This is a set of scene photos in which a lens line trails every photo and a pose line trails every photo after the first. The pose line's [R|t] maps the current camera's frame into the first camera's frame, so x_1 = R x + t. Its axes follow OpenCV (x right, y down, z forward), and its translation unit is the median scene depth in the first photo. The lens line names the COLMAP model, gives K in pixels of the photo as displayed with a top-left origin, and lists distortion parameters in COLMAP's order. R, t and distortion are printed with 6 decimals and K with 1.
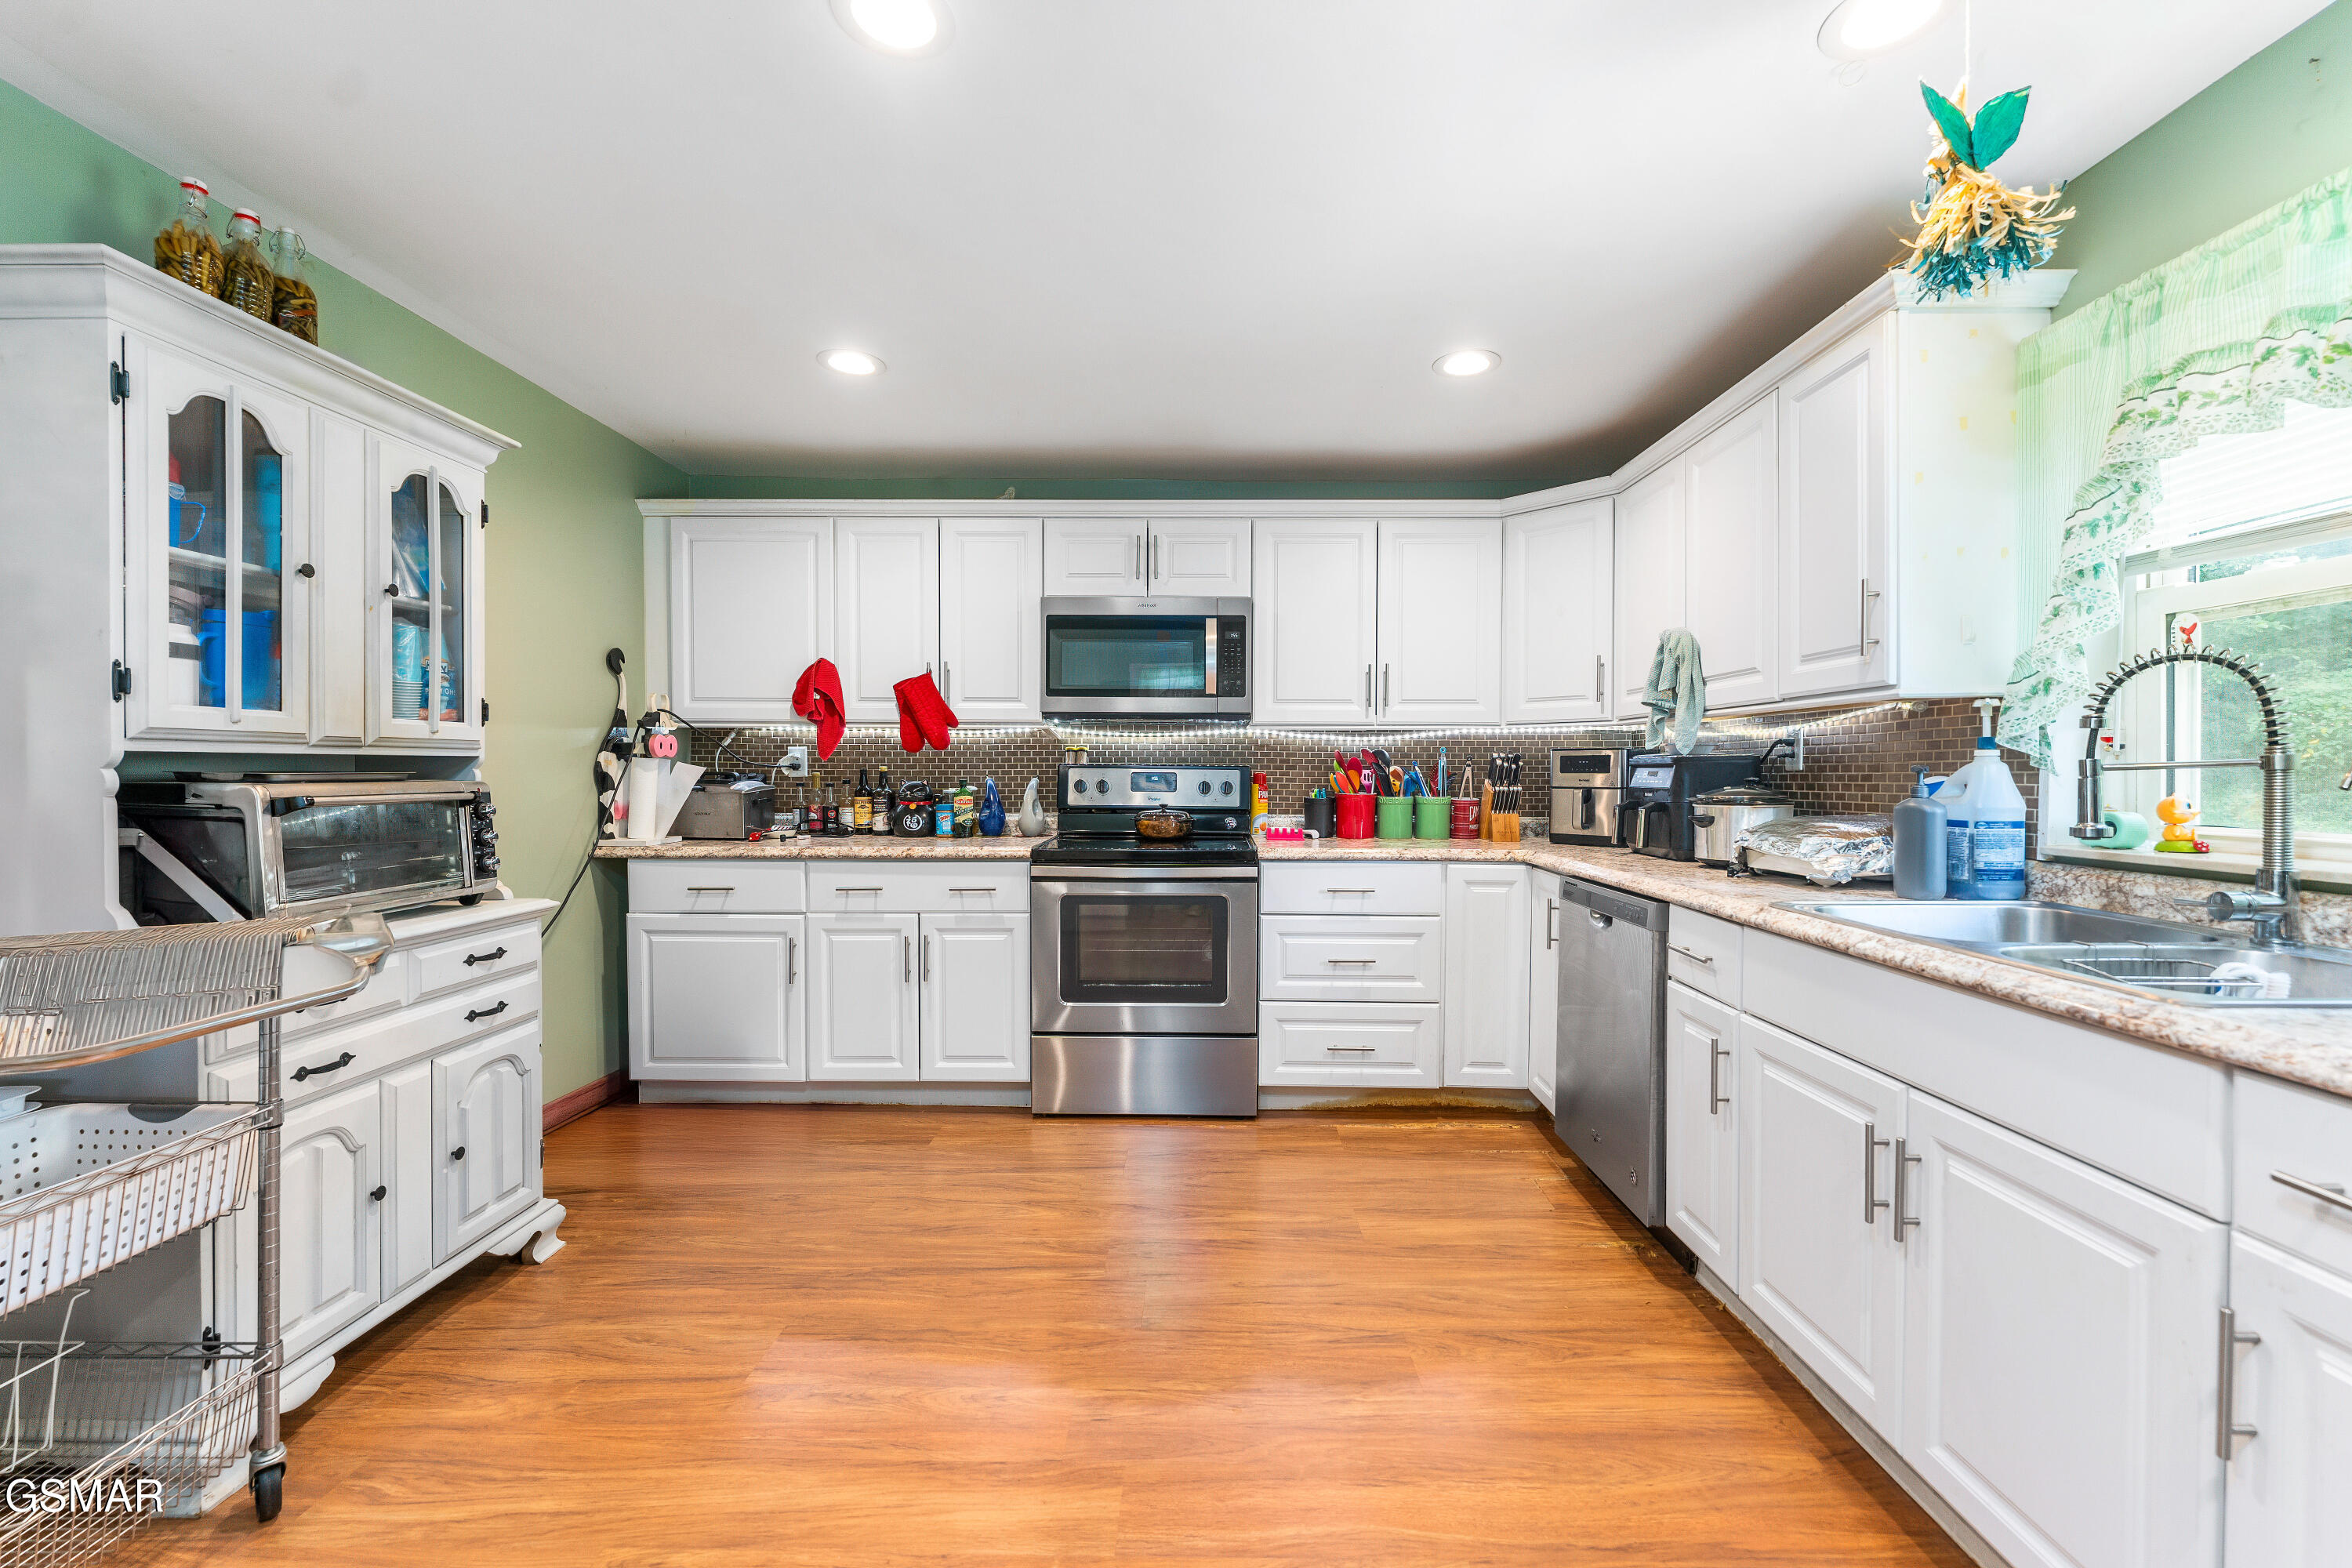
lens RADIAL K [[955.3, 0, 1190.3], [0, 955.3, 783.9], [0, 0, 1]] dist [0.000540, 0.000042]
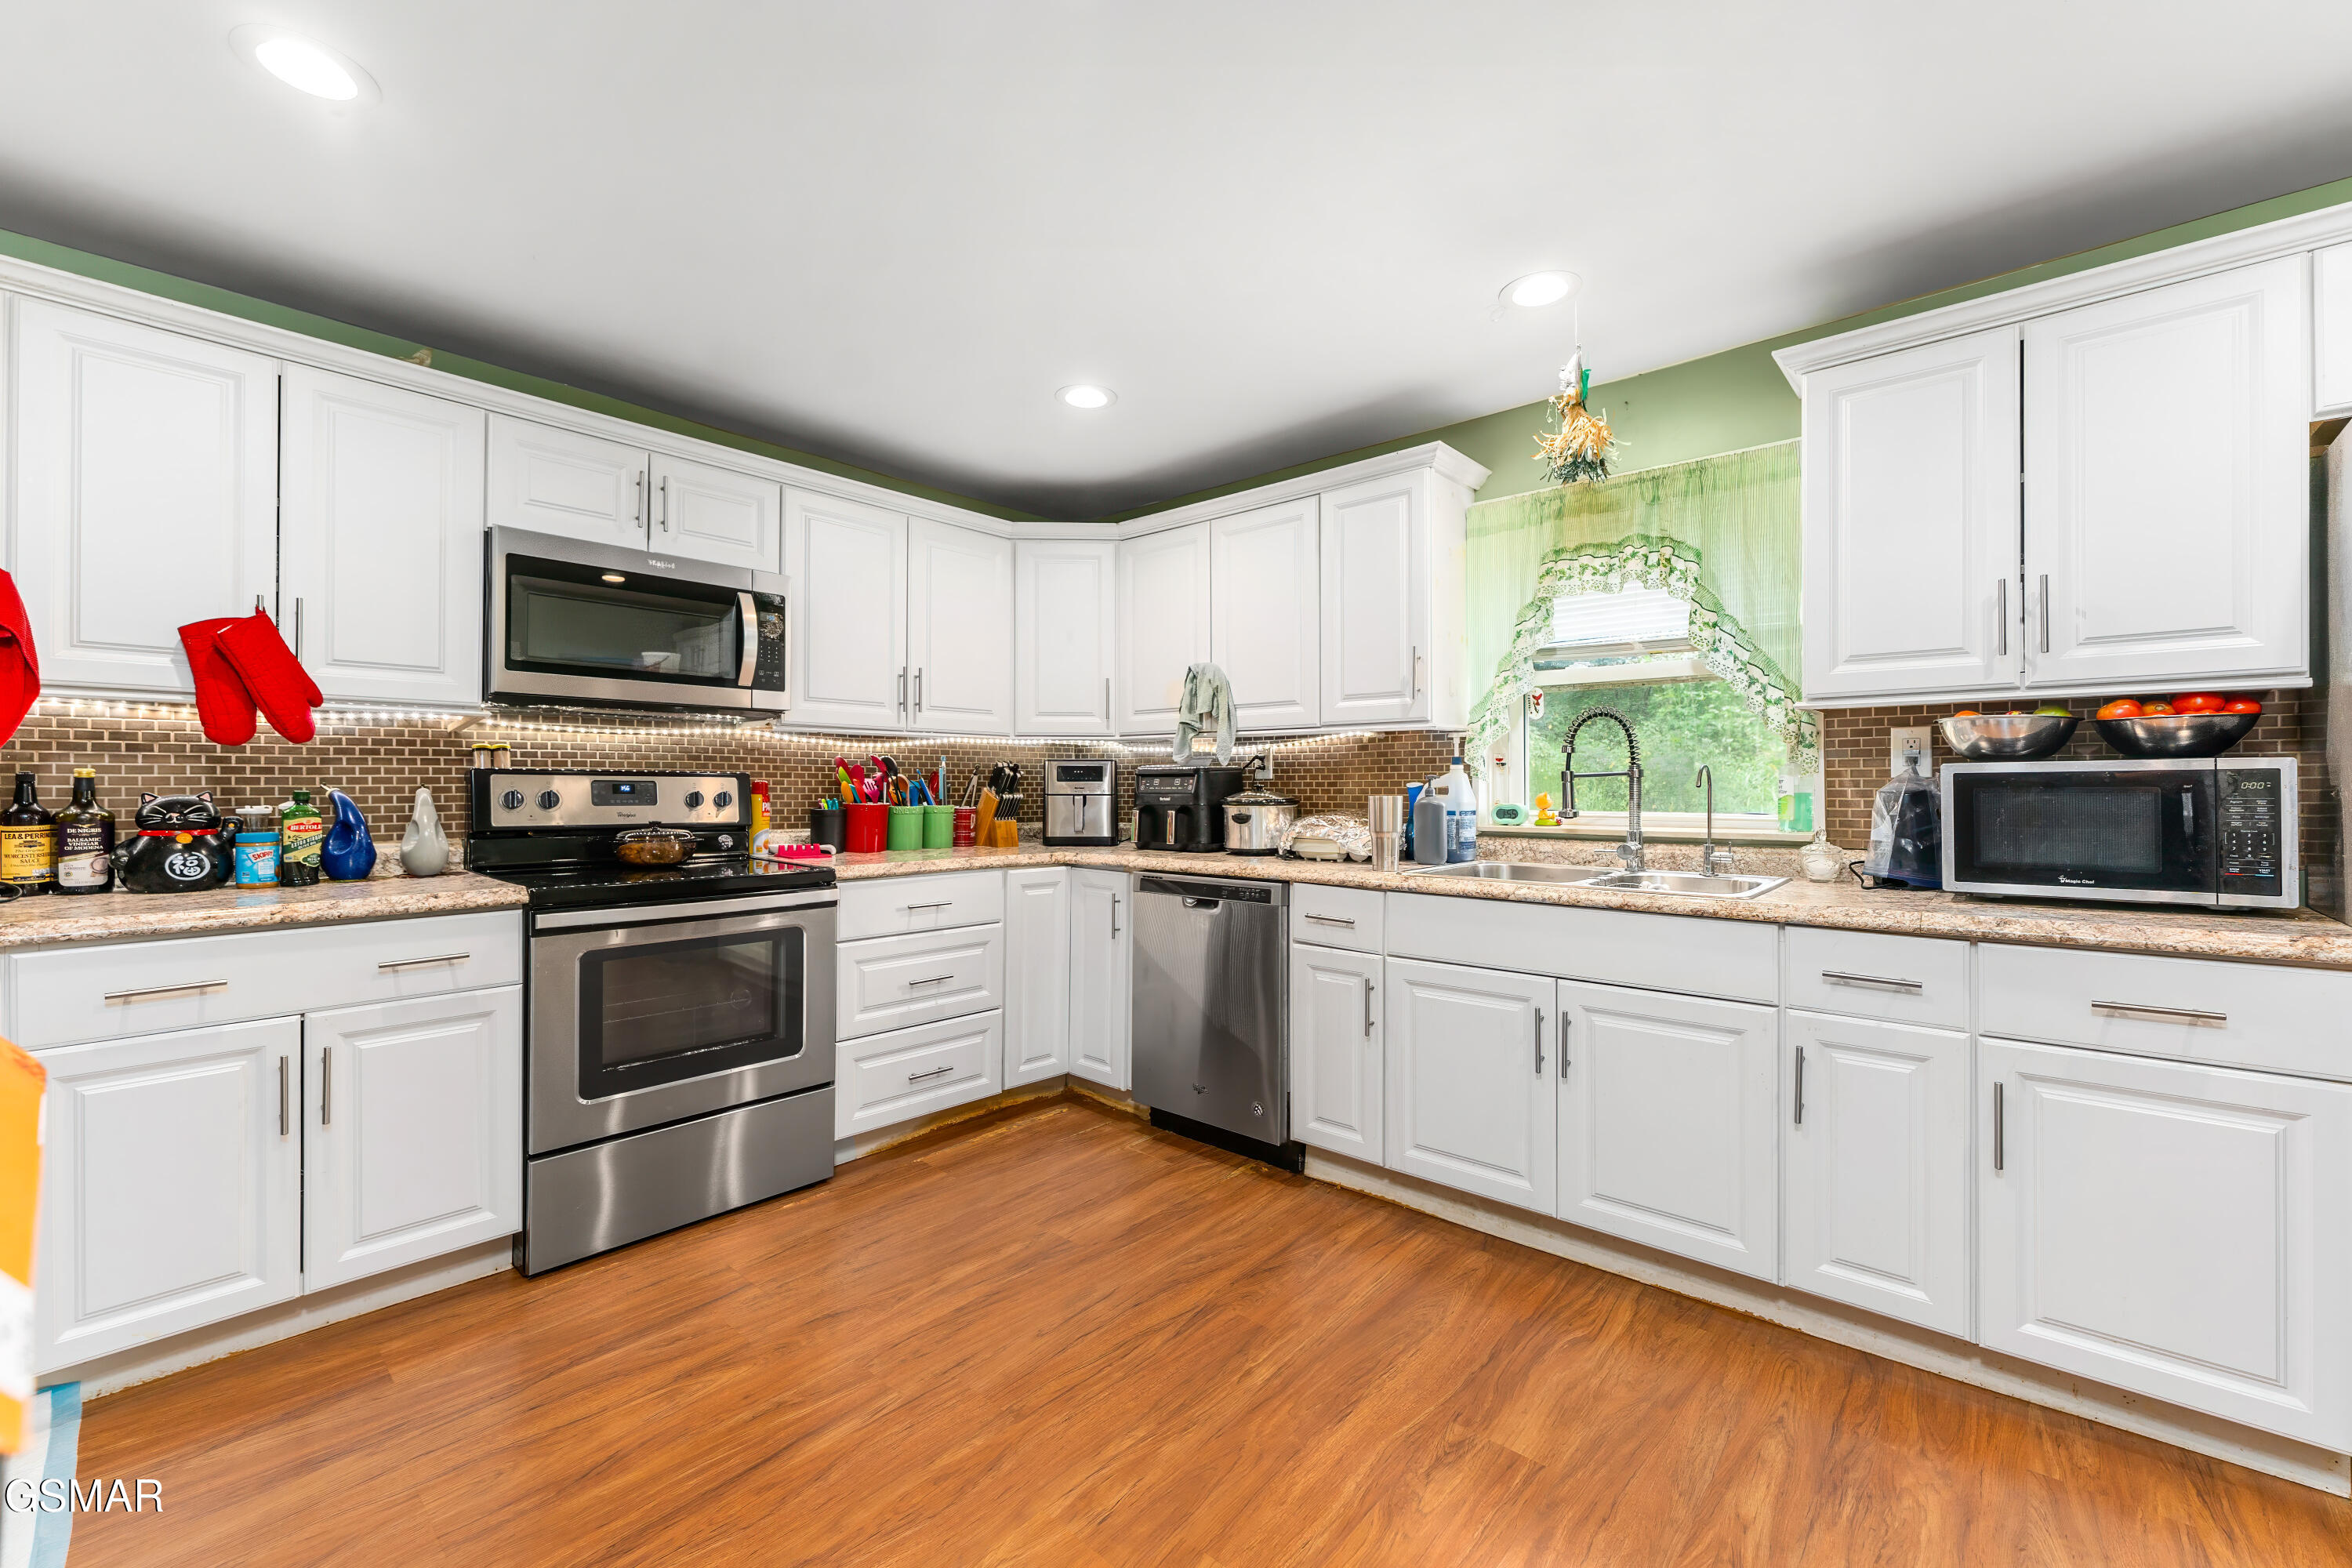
lens RADIAL K [[943.6, 0, 1167.4], [0, 943.6, 786.3], [0, 0, 1]] dist [-0.000593, -0.000254]
pose [[0.662426, -0.002668, 0.749122, -0.369116], [0.010329, 0.999931, -0.005573, 0.001513], [-0.749056, 0.011430, 0.662408, 0.201008]]
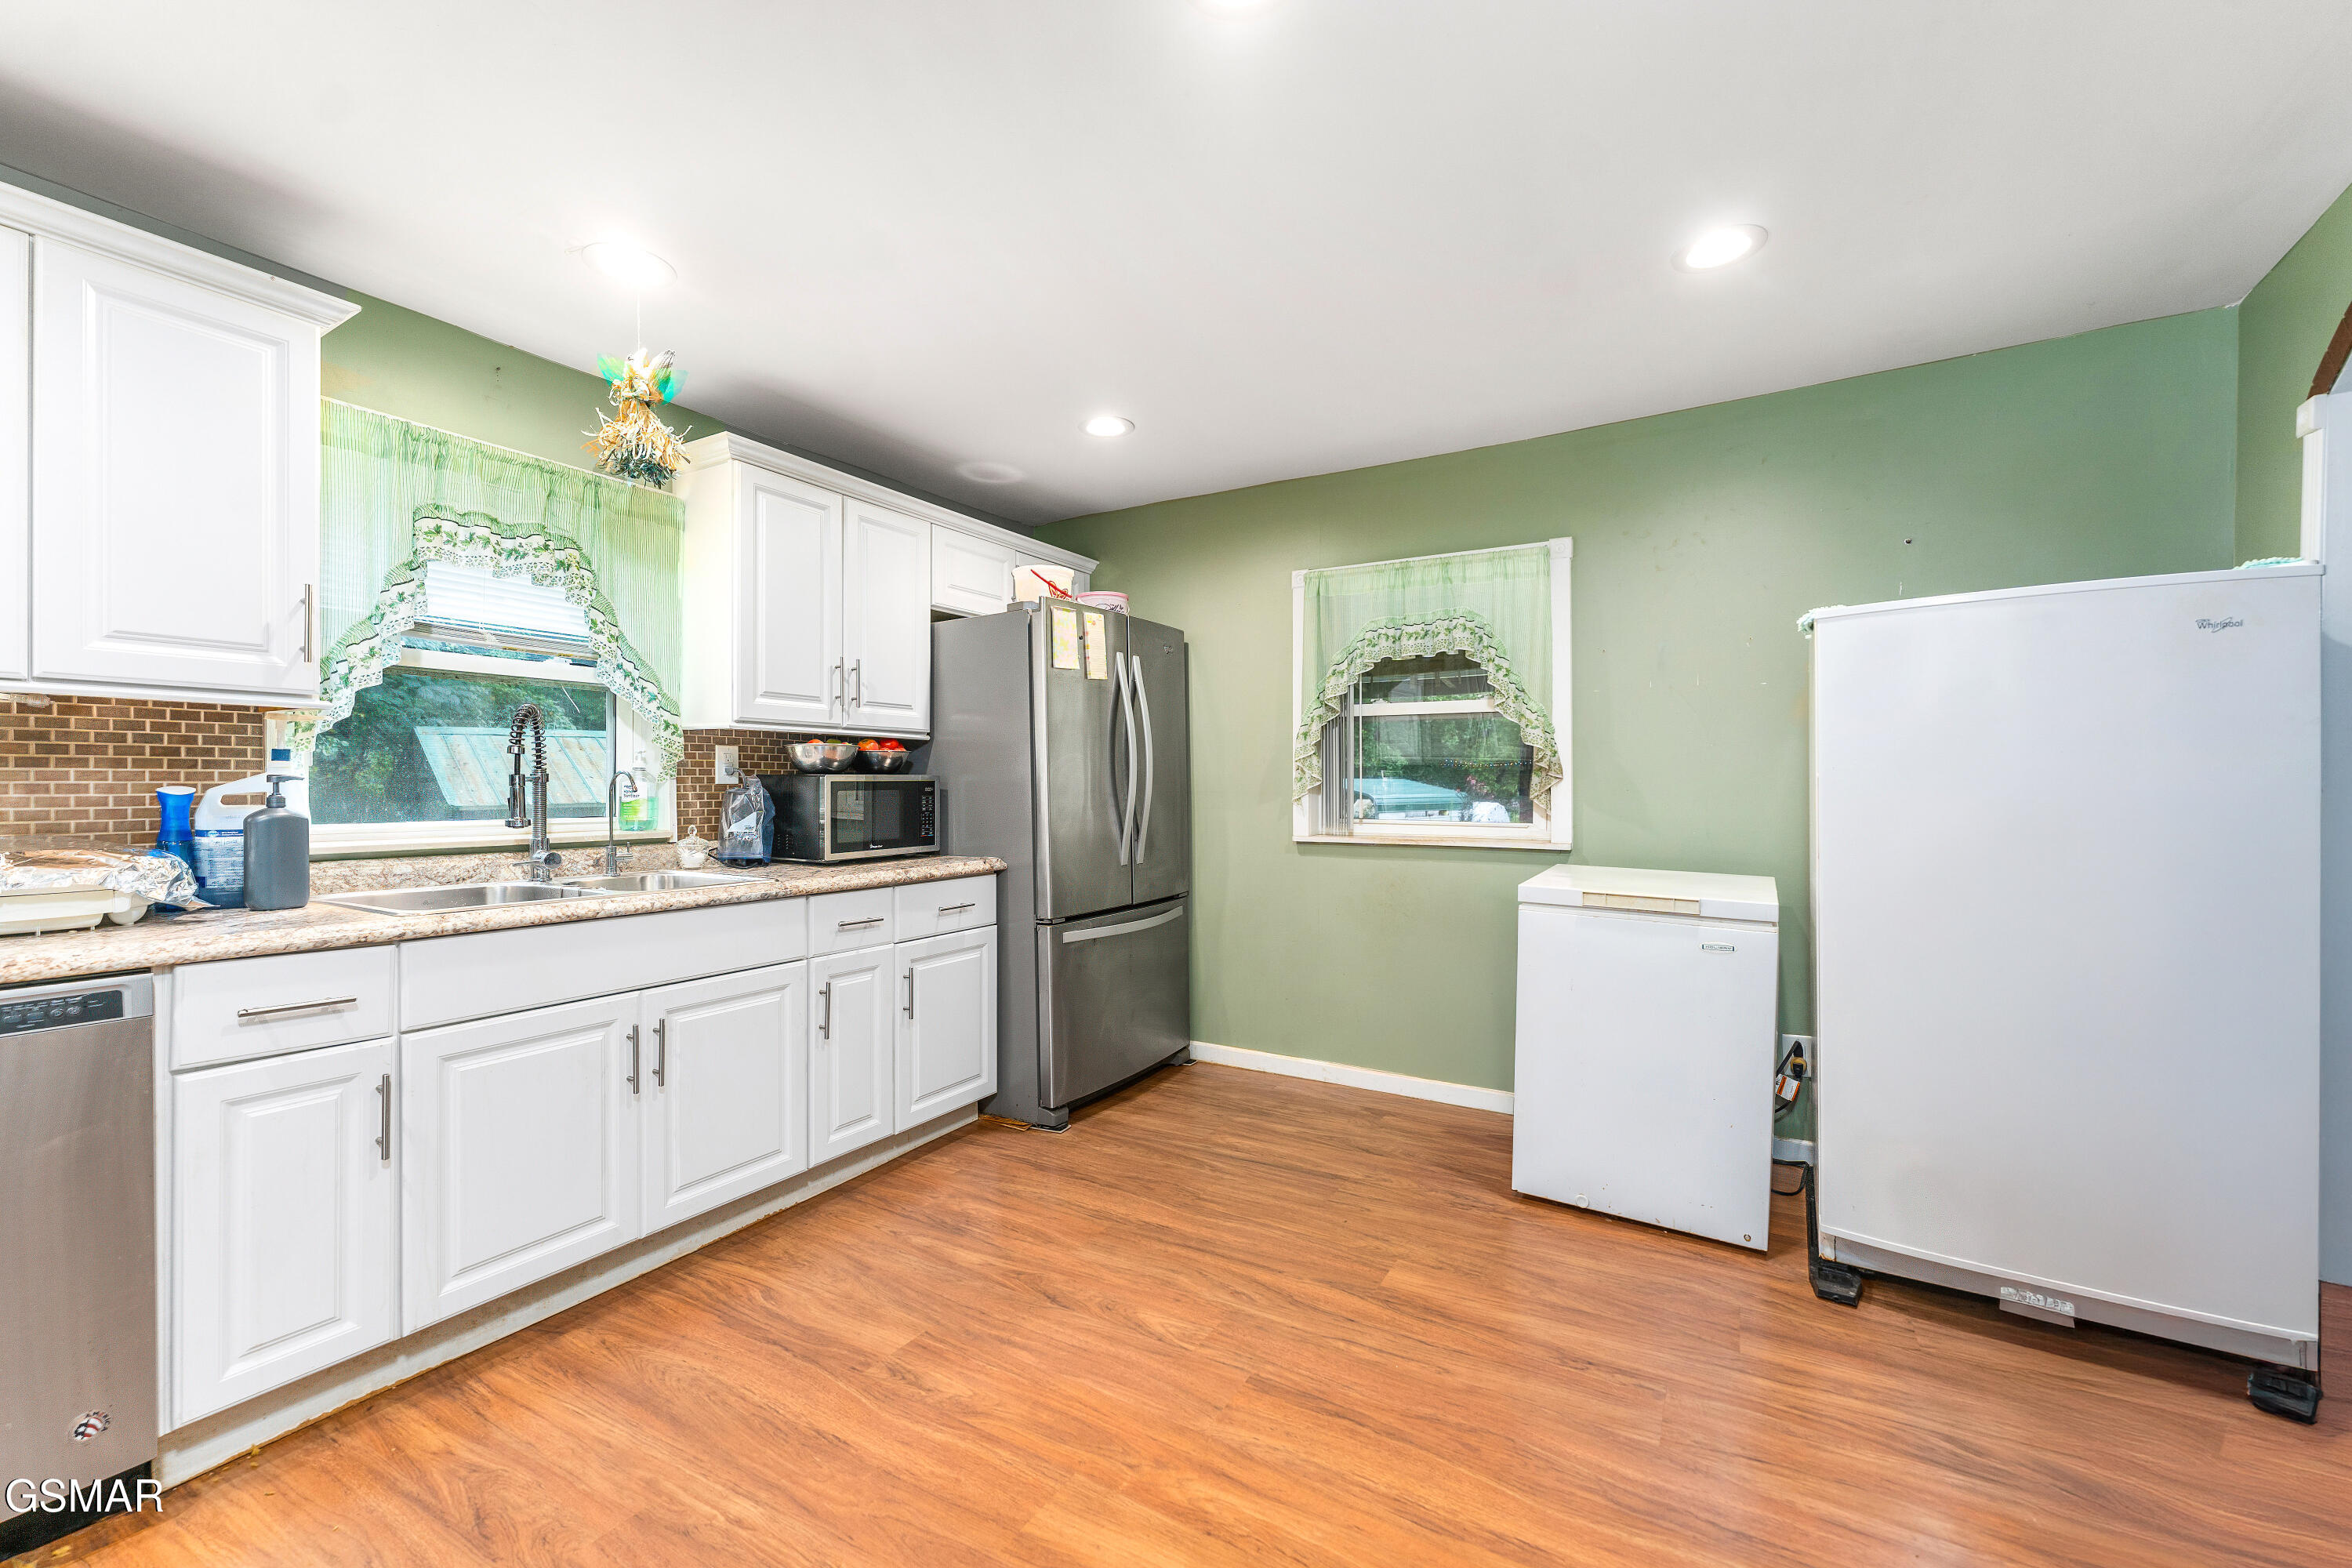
lens RADIAL K [[943.6, 0, 1167.4], [0, 943.6, 786.3], [0, 0, 1]] dist [-0.000593, -0.000254]
pose [[-0.857602, -0.000107, 0.514314, -0.326510], [0.005853, 0.999933, 0.009968, -0.007598], [-0.514280, 0.011559, -0.857544, 0.825904]]
